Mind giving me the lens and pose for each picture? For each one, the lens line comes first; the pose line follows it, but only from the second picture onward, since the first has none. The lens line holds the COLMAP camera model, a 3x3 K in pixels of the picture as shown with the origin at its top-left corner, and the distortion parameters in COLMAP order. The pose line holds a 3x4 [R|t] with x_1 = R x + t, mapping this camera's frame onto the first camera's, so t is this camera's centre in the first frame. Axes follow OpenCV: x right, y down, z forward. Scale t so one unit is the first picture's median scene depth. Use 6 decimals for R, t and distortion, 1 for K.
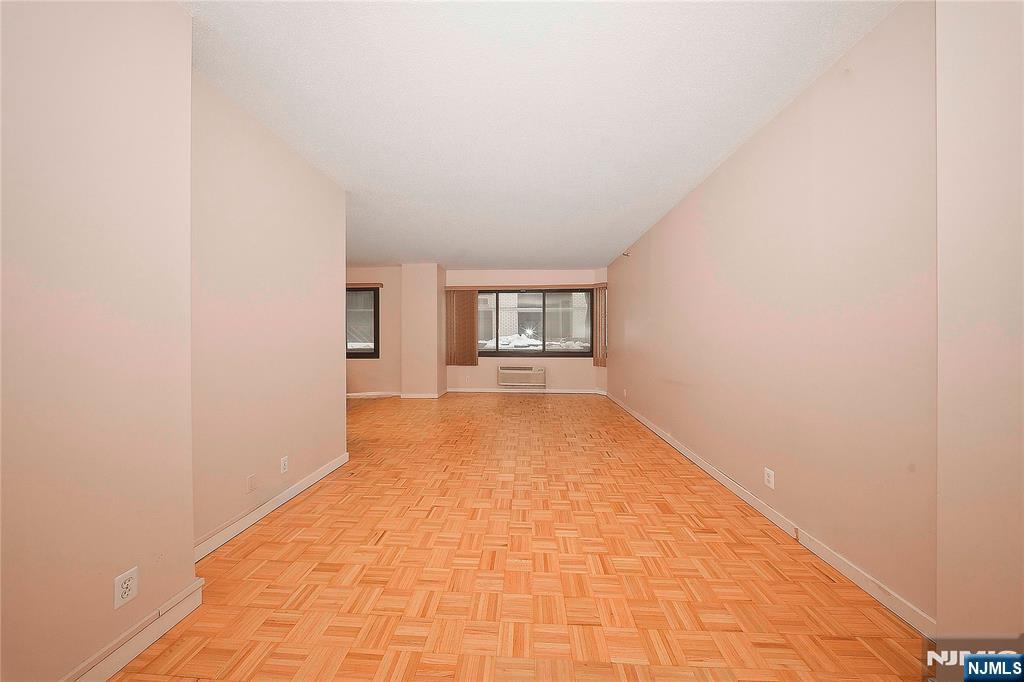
lens RADIAL K [[308.8, 0, 504.8], [0, 308.8, 341.8], [0, 0, 1]] dist [-0.010138, -0.000077]
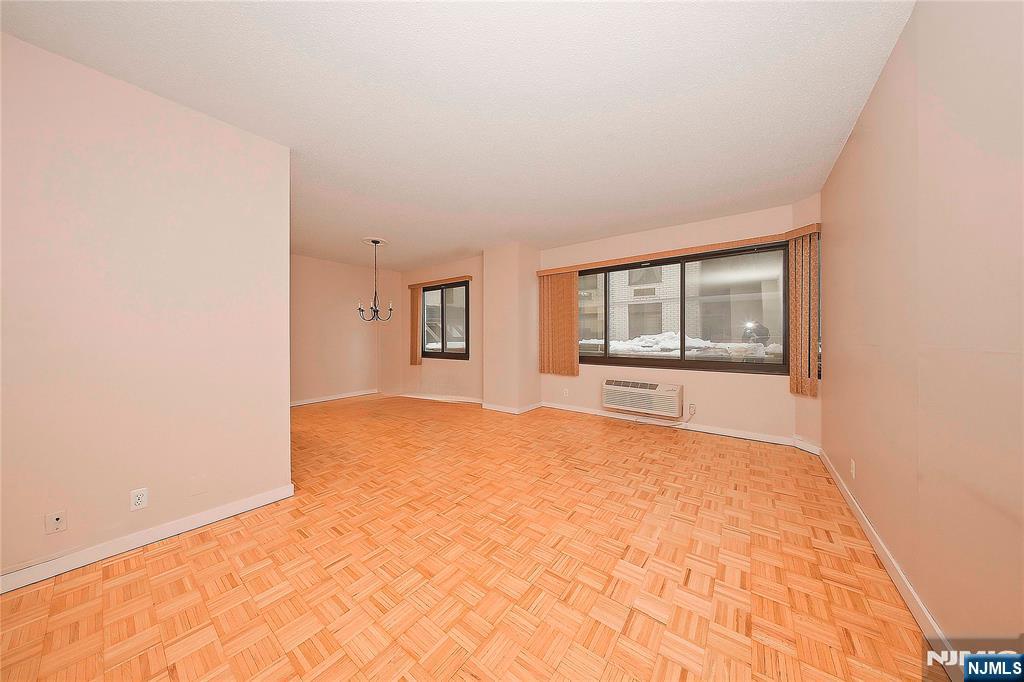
lens RADIAL K [[308.8, 0, 509.5], [0, 308.8, 339.4], [0, 0, 1]] dist [-0.010138, -0.000077]
pose [[0.830040, 0.004064, -0.557689, 0.185365], [-0.006089, 0.999980, -0.001775, -0.005378], [0.557671, 0.004869, 0.830048, 0.317070]]
